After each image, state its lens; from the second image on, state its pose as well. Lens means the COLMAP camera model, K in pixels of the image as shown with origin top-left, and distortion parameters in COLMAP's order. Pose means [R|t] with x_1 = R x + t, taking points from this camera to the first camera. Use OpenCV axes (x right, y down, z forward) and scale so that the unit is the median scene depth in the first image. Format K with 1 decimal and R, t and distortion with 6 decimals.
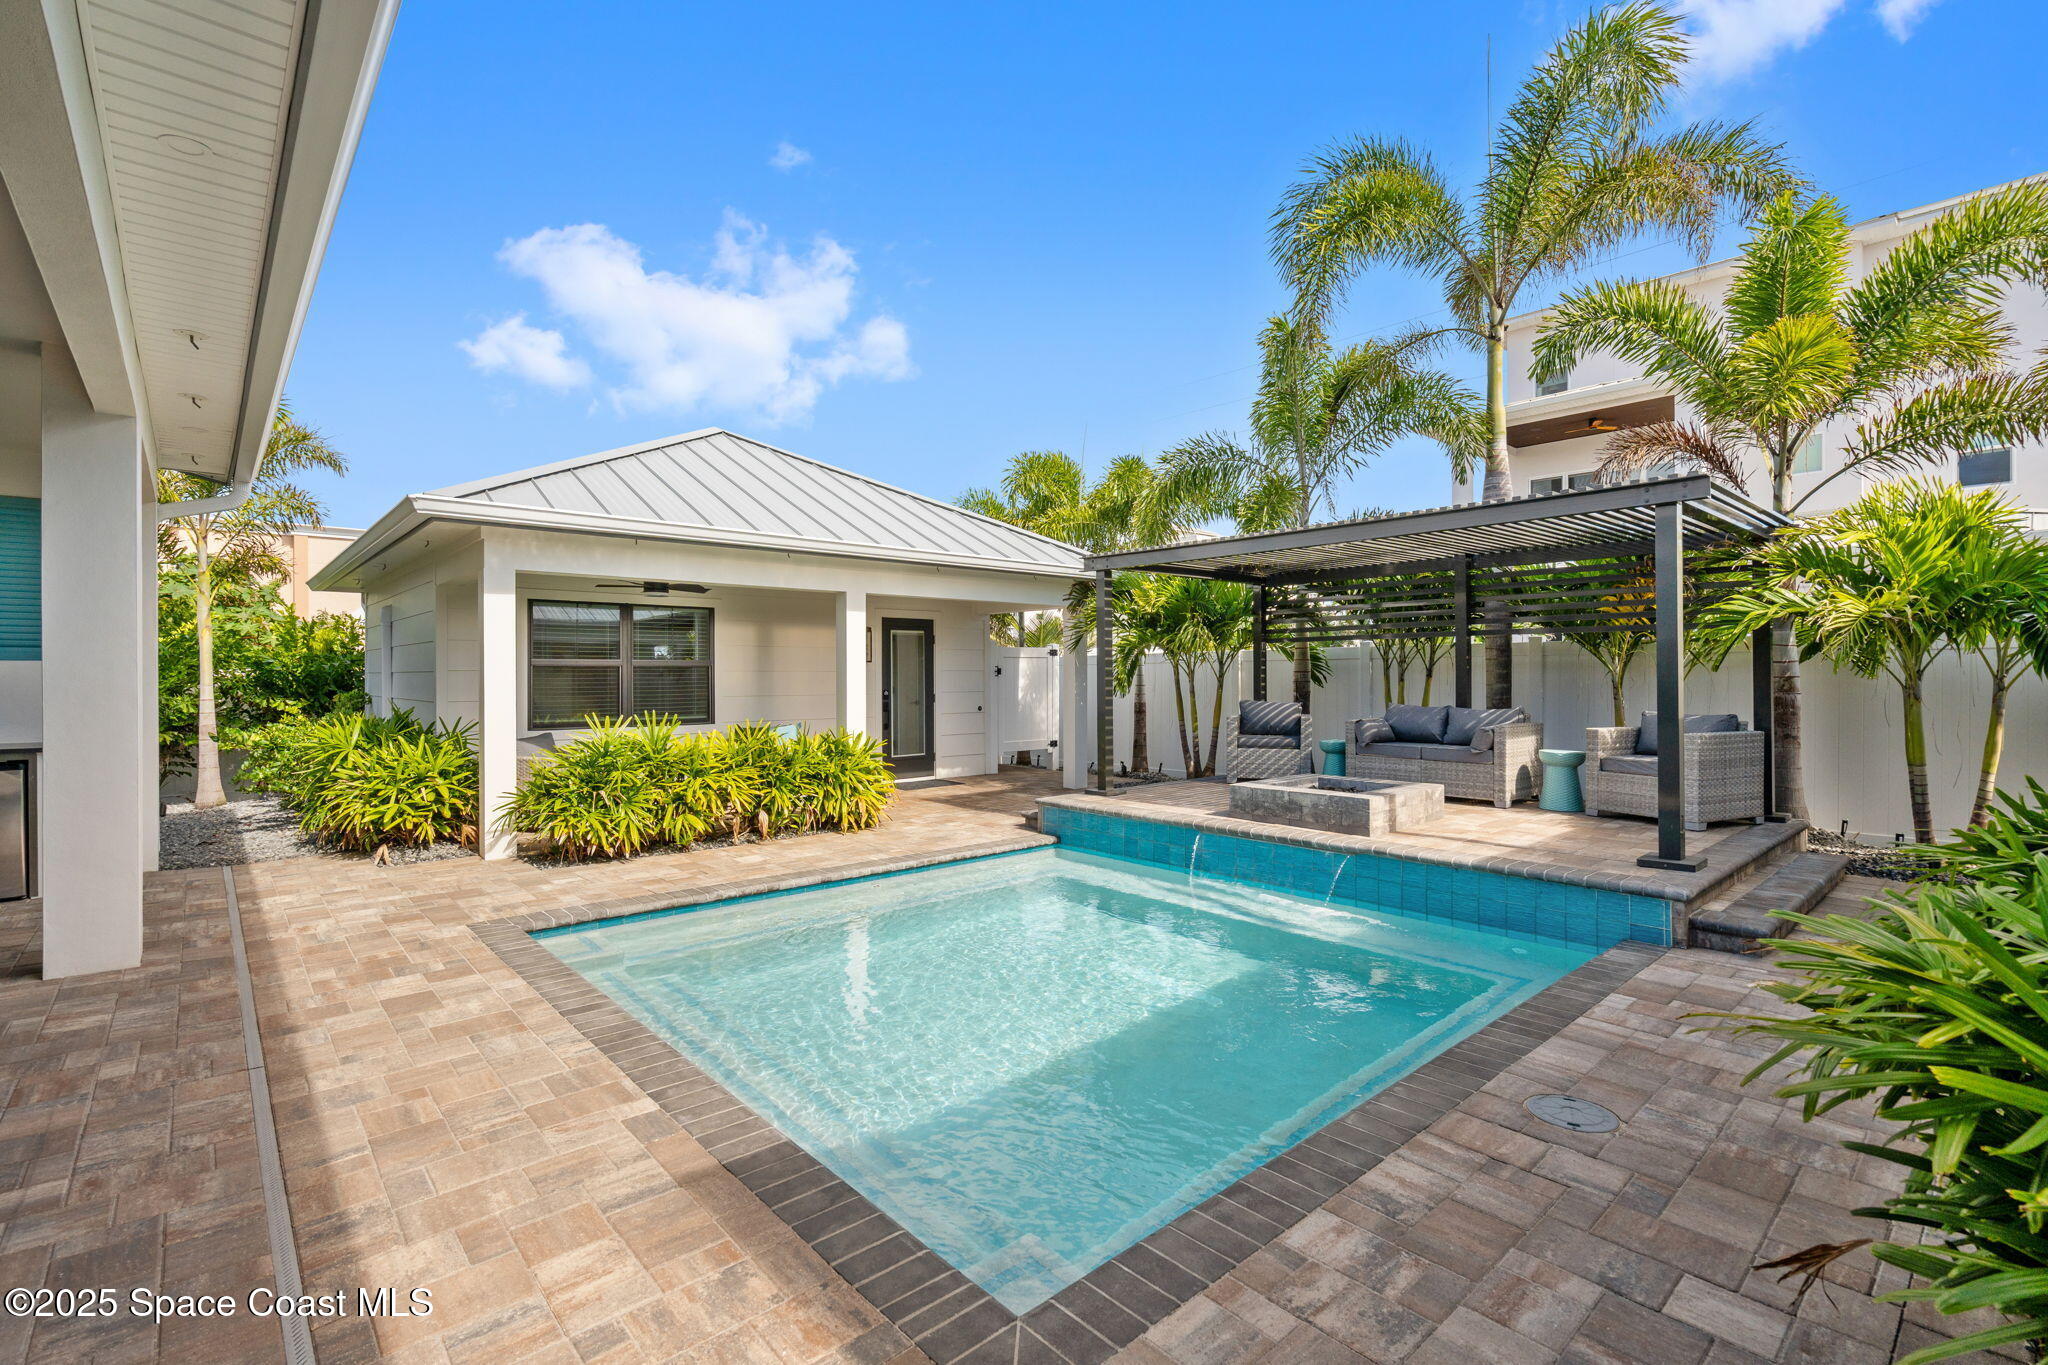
lens RADIAL K [[925.0, 0, 1014.4], [0, 925.0, 678.0], [0, 0, 1]] dist [-0.003351, 0.000179]
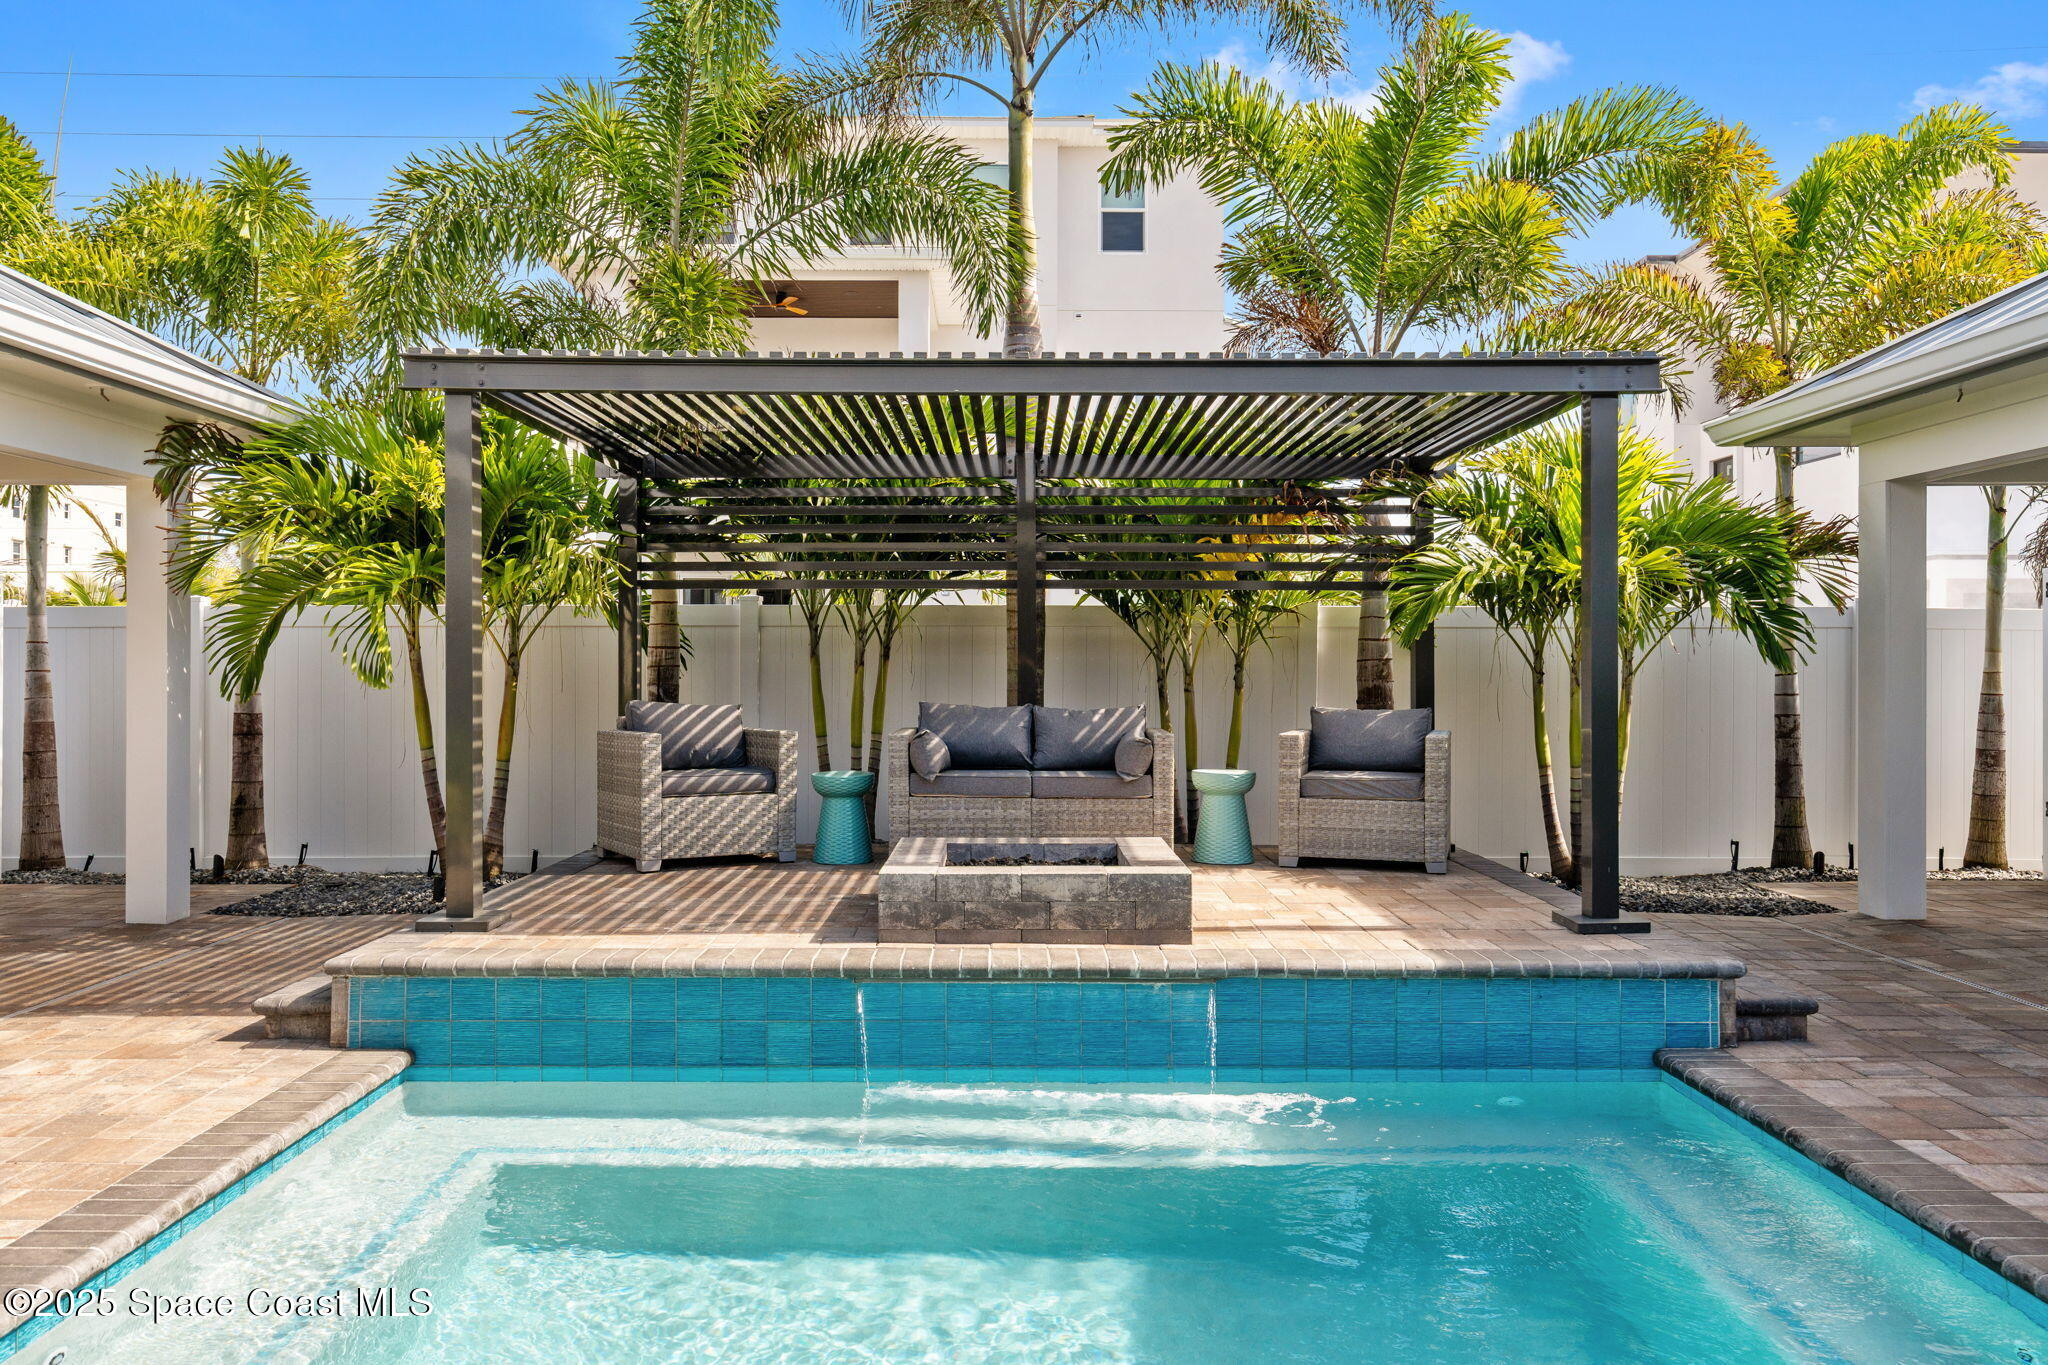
lens RADIAL K [[1484.3, 0, 1016.4], [0, 1484.3, 678.2], [0, 0, 1]] dist [-0.000977, -0.000073]
pose [[0.659873, 0.000736, 0.751377, -0.262460], [-0.002351, 0.999997, 0.001085, 0.012854], [-0.751374, -0.002483, 0.659872, 0.399690]]
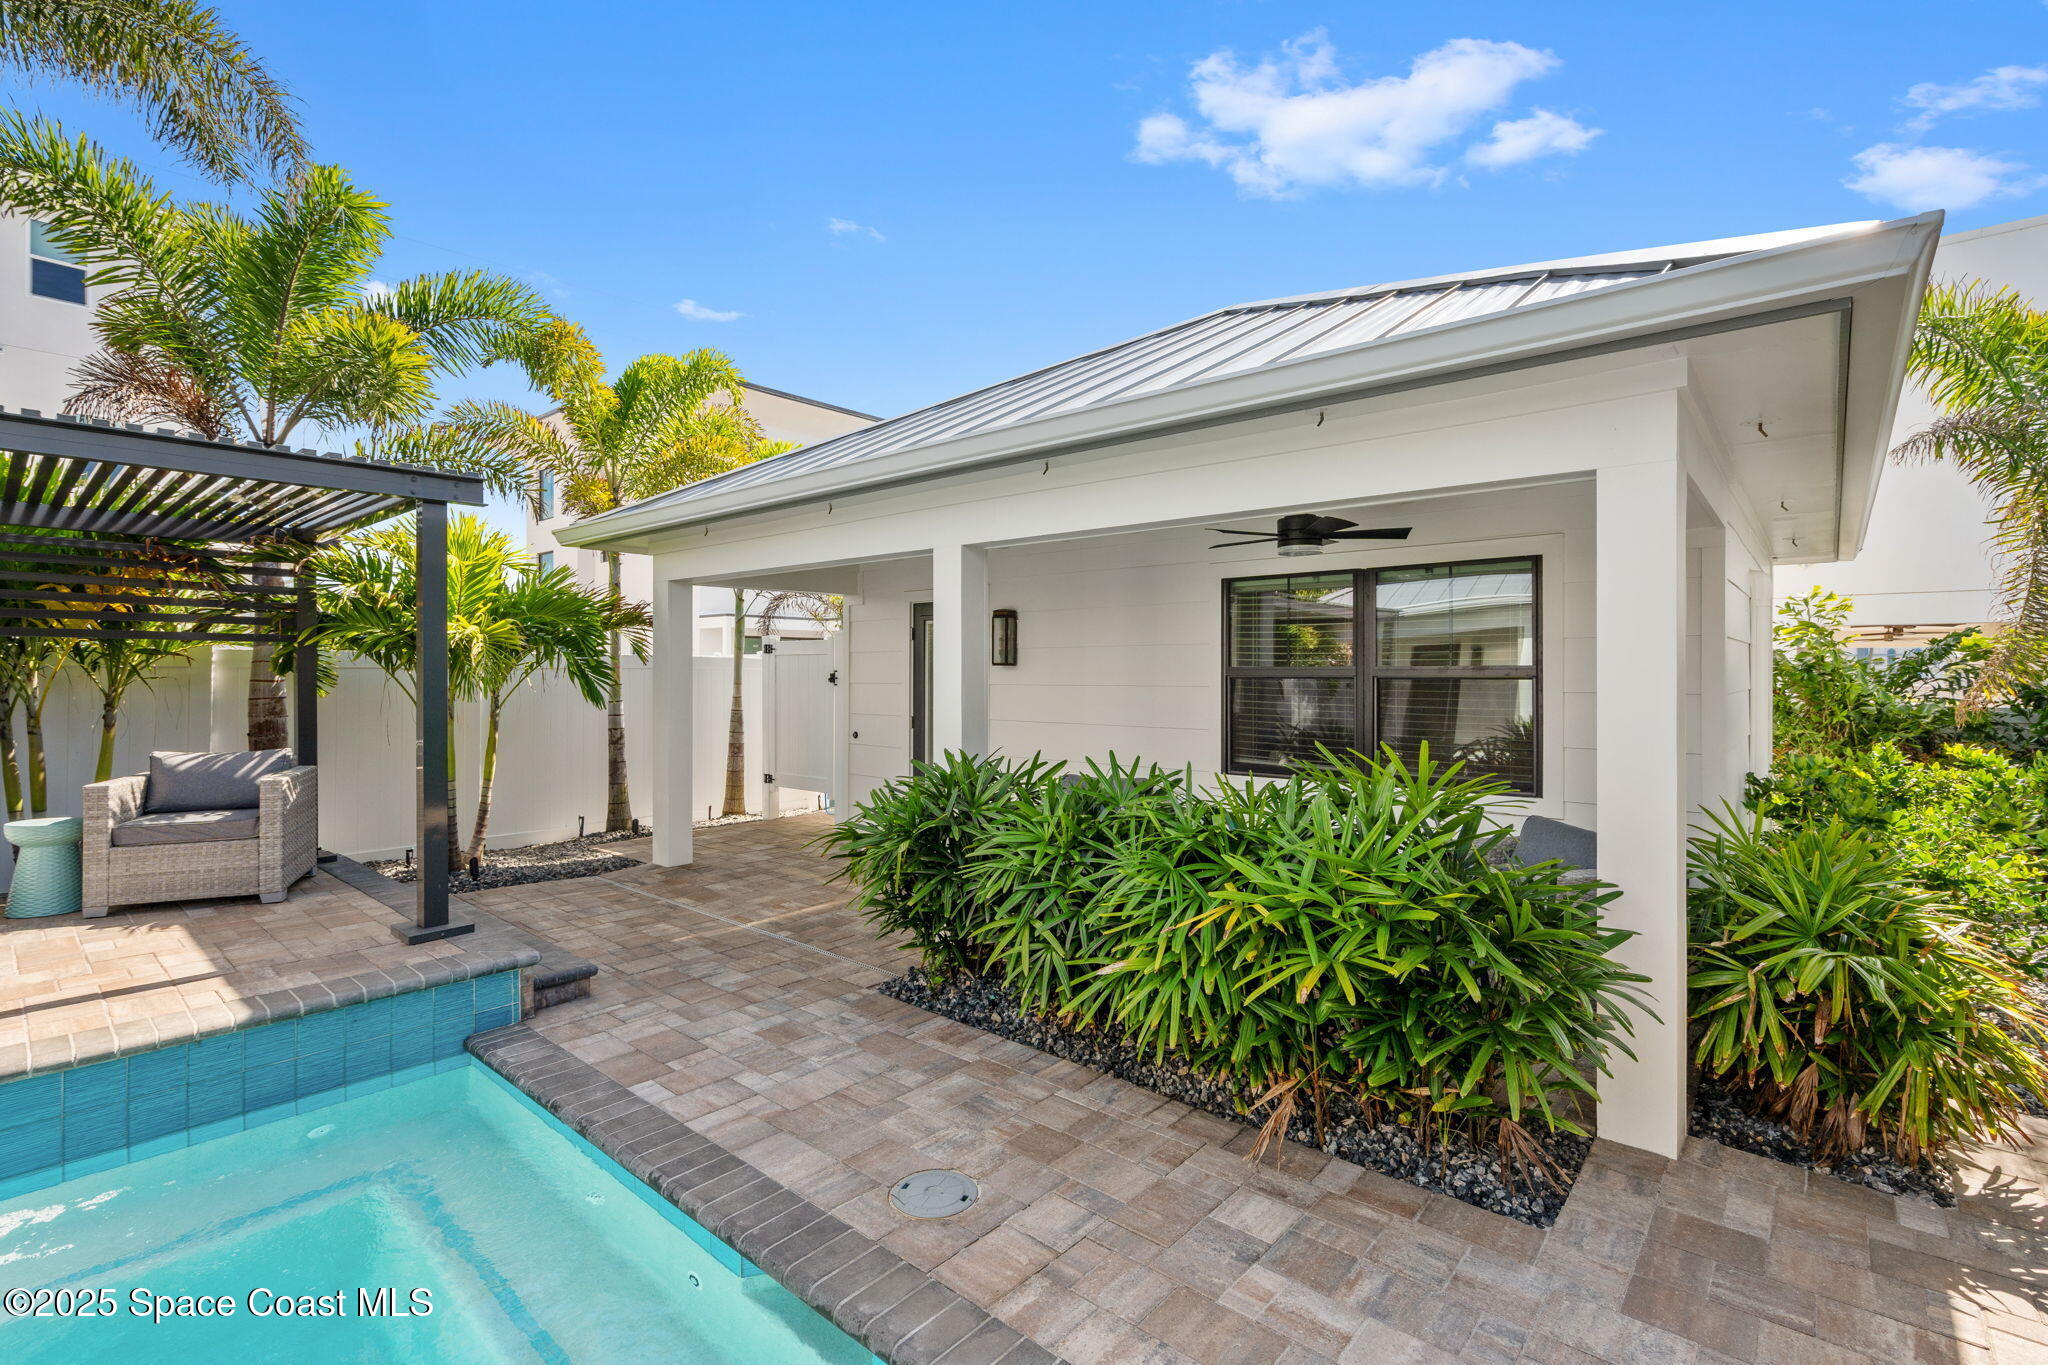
lens RADIAL K [[925.0, 0, 1014.4], [0, 925.0, 678.0], [0, 0, 1]] dist [-0.003351, 0.000179]
pose [[-0.125008, -0.003110, 0.992151, -0.125446], [0.001507, 0.999993, 0.003325, -0.020916], [-0.992155, 0.001911, -0.125002, 0.384080]]
